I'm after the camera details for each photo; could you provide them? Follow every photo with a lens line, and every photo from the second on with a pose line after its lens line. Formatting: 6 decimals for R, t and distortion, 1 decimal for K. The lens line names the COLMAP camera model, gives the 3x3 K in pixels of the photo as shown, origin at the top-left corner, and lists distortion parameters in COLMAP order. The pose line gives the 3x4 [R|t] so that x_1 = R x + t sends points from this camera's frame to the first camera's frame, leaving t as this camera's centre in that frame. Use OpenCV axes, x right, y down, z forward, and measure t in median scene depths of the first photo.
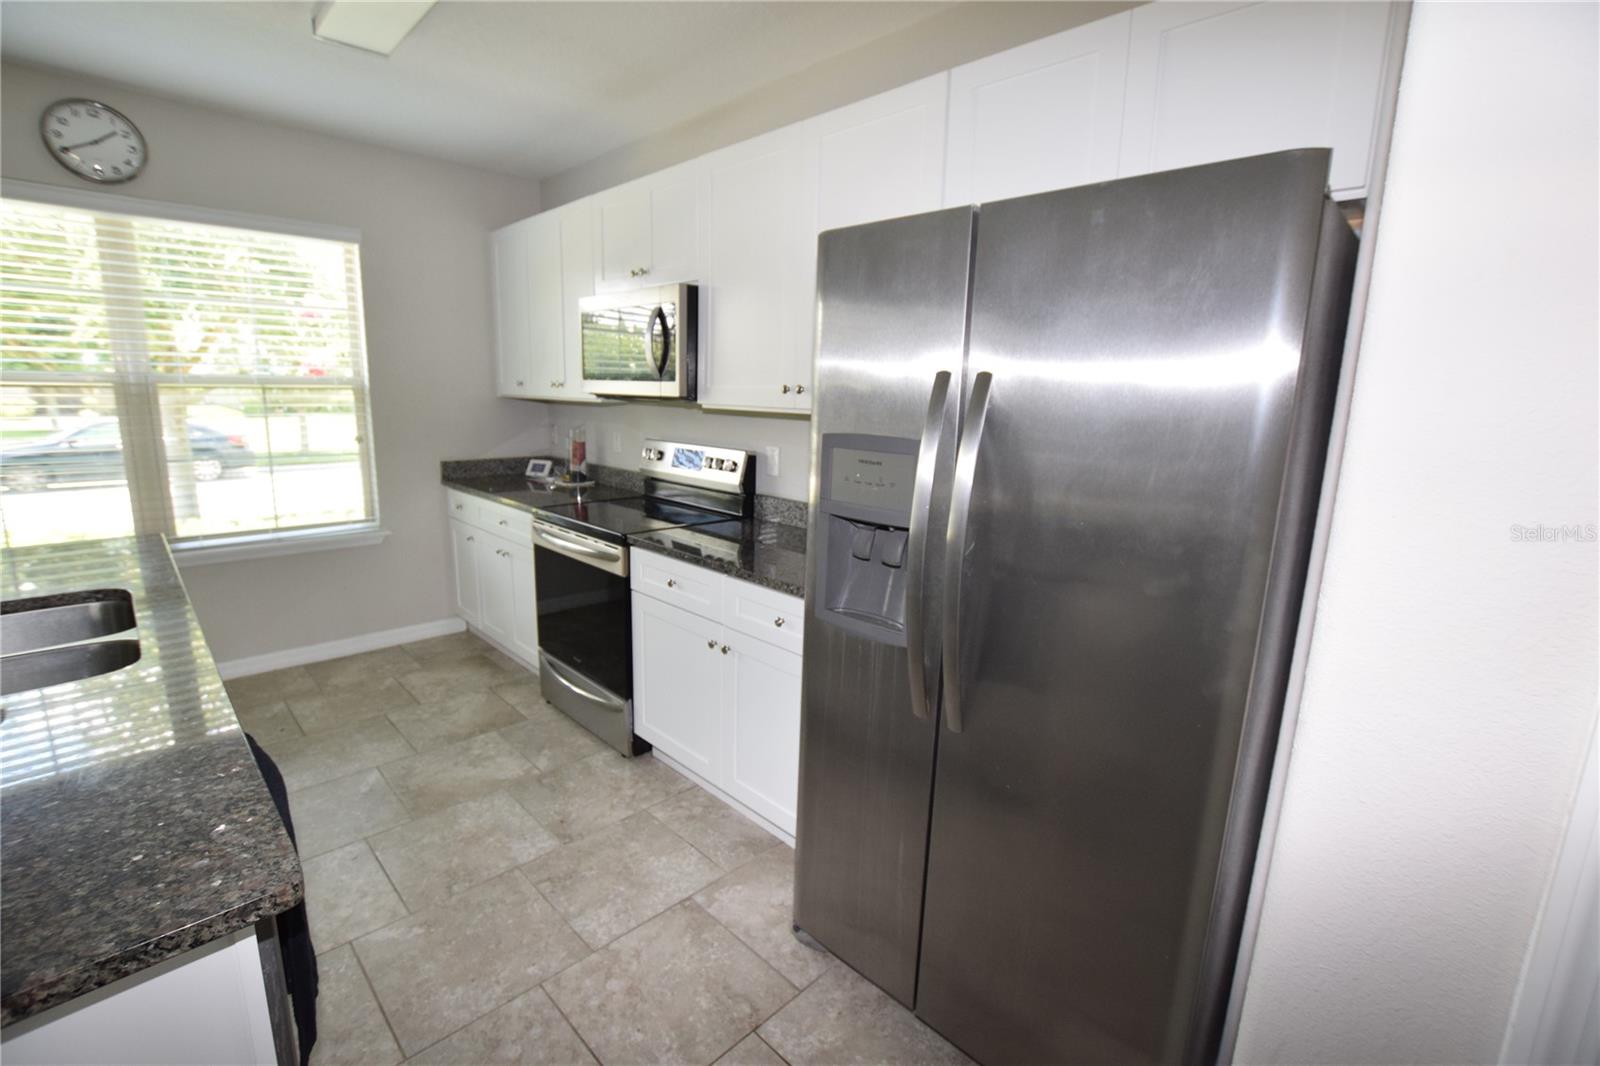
lens RADIAL K [[704.1, 0, 792.0], [0, 704.1, 522.2], [0, 0, 1]] dist [-0.033223, 0.005915]
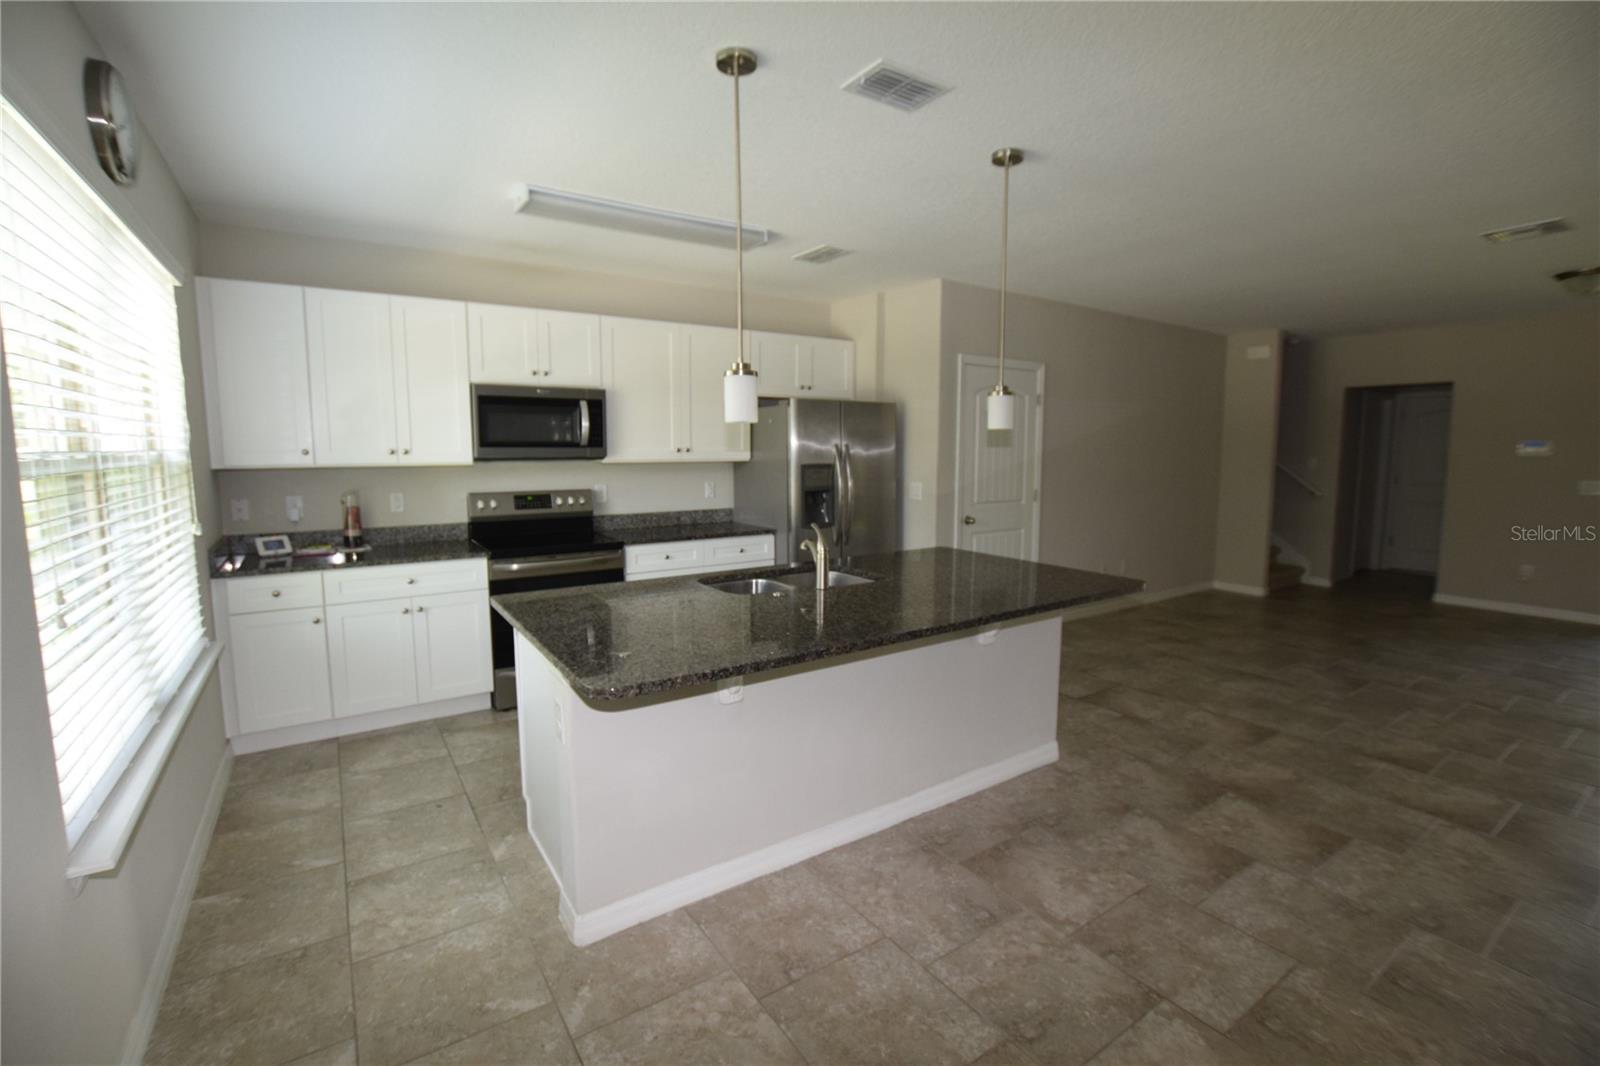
lens RADIAL K [[704.1, 0, 793.8], [0, 704.1, 521.5], [0, 0, 1]] dist [-0.033223, 0.005915]
pose [[0.190320, -0.129614, 0.973128, -1.609133], [0.185029, 0.978217, 0.094105, -0.098858], [-0.964128, 0.162147, 0.210156, 0.247766]]
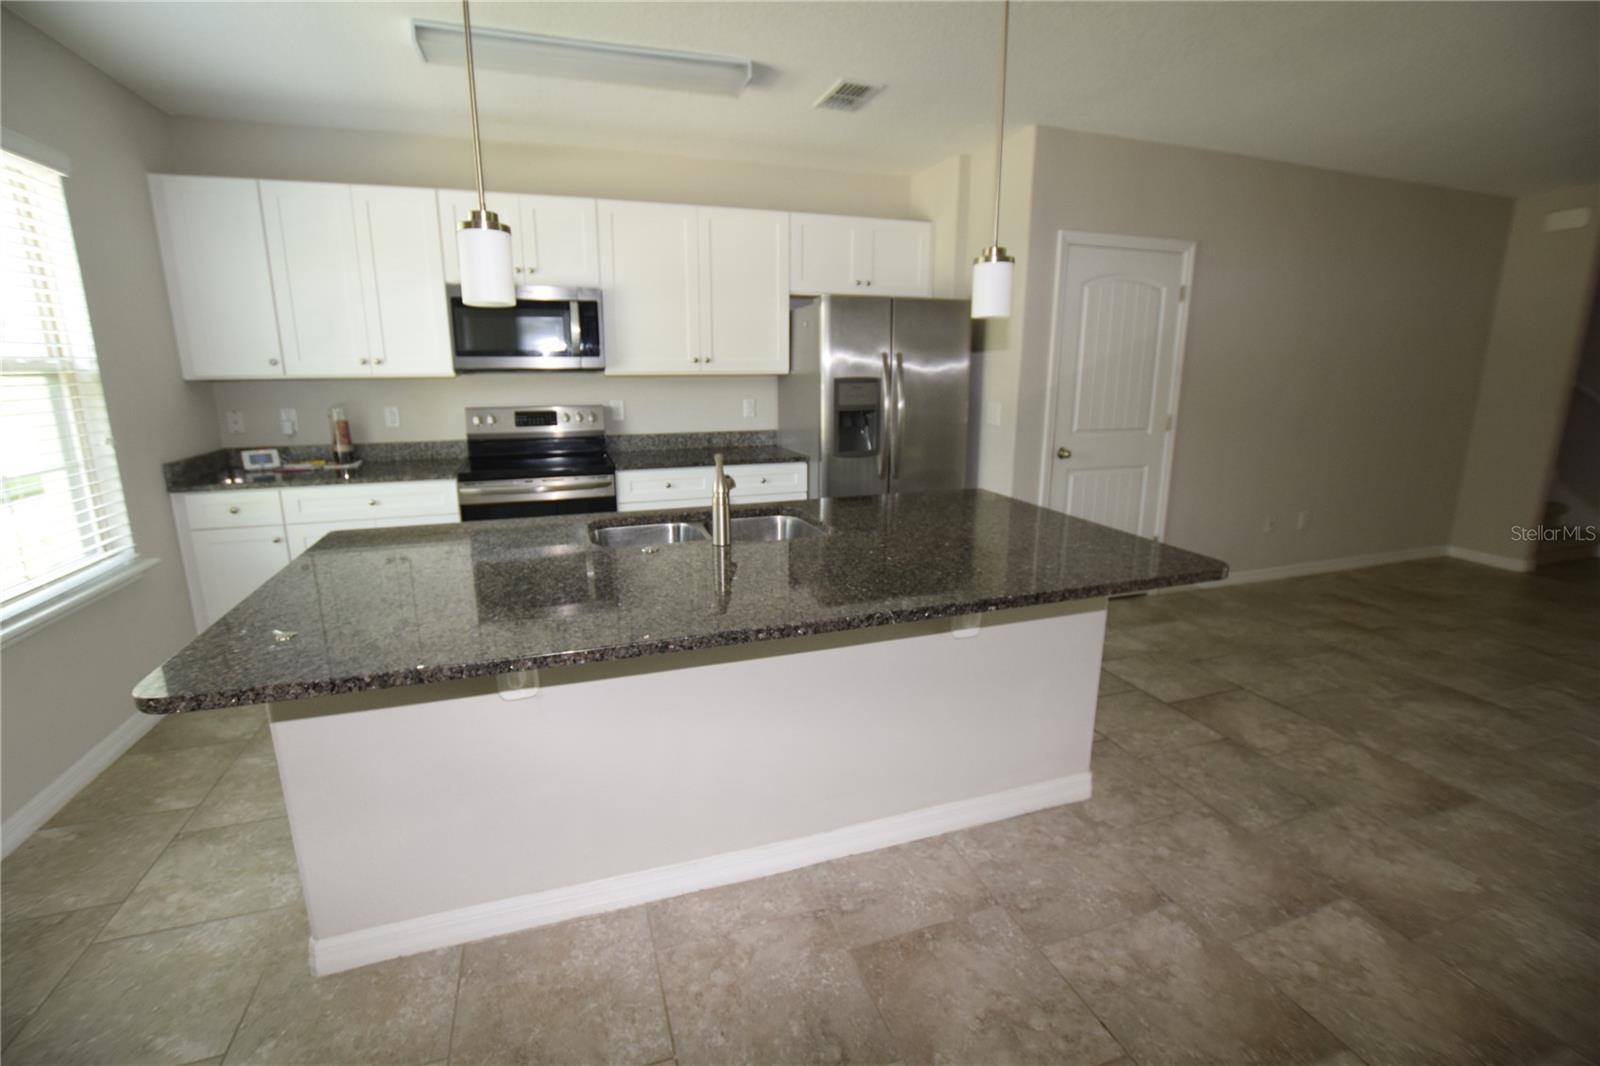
lens RADIAL K [[704.1, 0, 793.0], [0, 704.1, 522.9], [0, 0, 1]] dist [-0.033223, 0.005915]
pose [[0.438061, -0.221862, 0.871137, -1.240540], [0.176607, 0.971421, 0.158594, -0.028962], [-0.881426, 0.084375, 0.464724, 0.026776]]
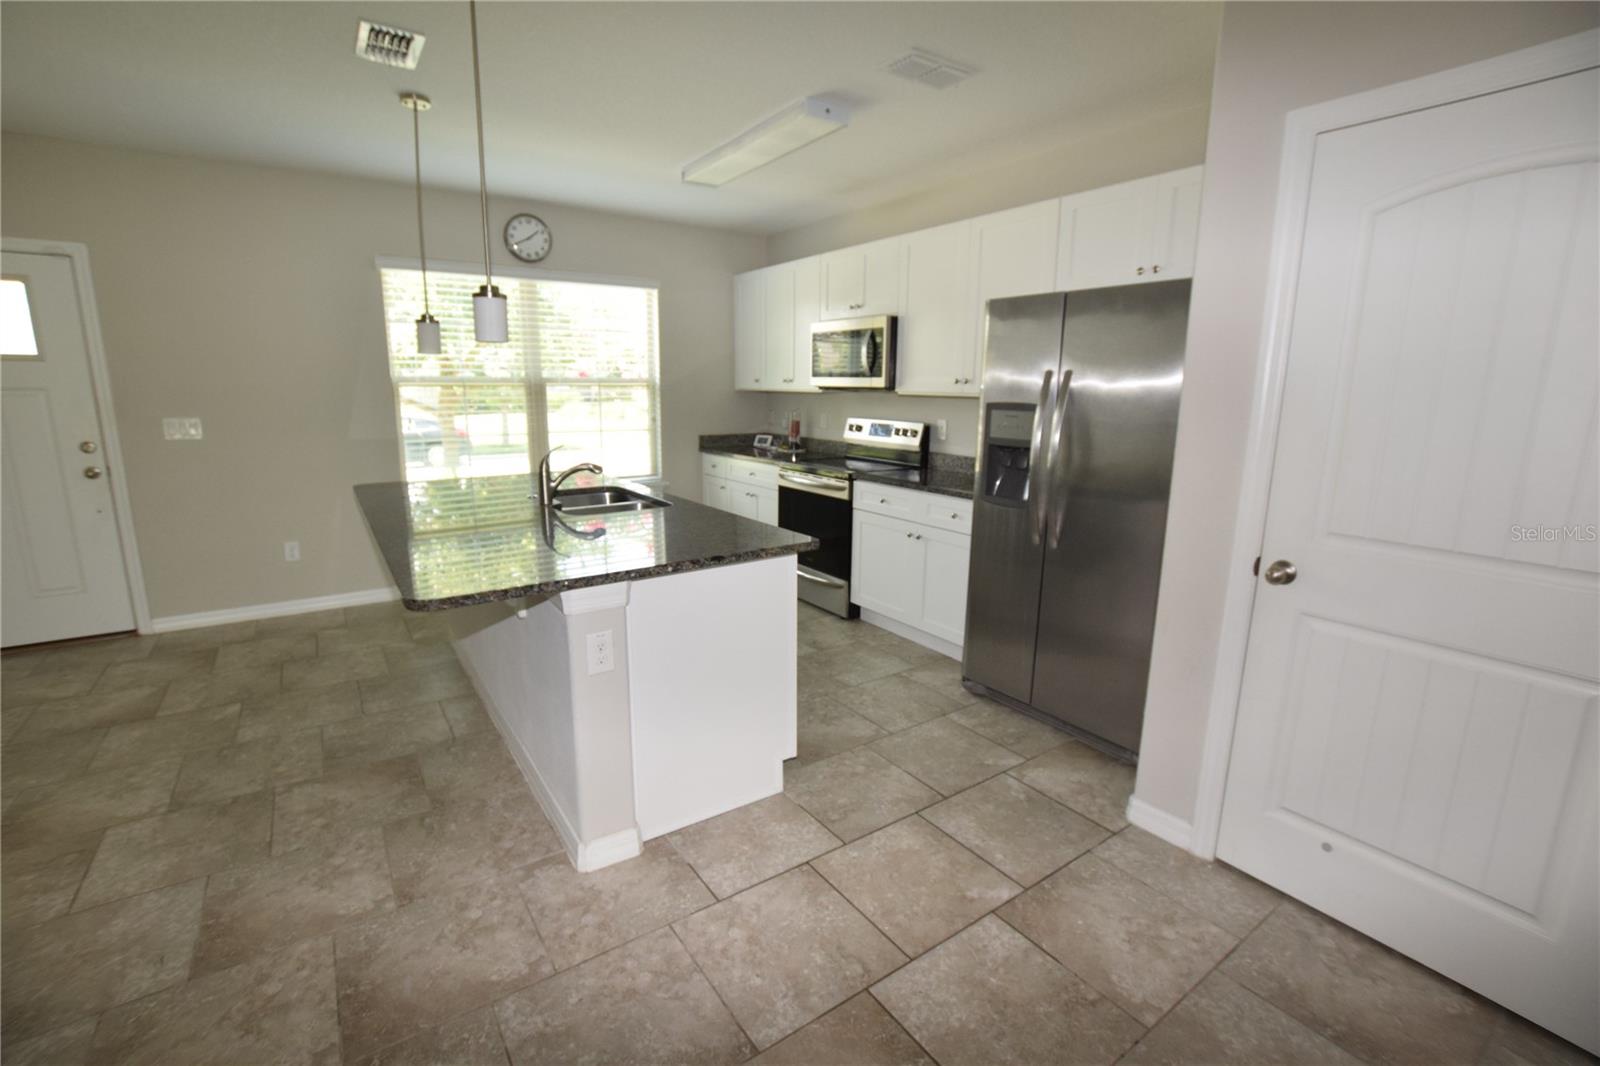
lens RADIAL K [[704.1, 0, 790.5], [0, 704.1, 522.4], [0, 0, 1]] dist [-0.033223, 0.005915]
pose [[0.983510, 0.017890, -0.179965, -0.074613], [-0.016897, 0.999832, 0.007044, 0.110788], [0.180061, -0.003887, 0.983648, -0.556994]]
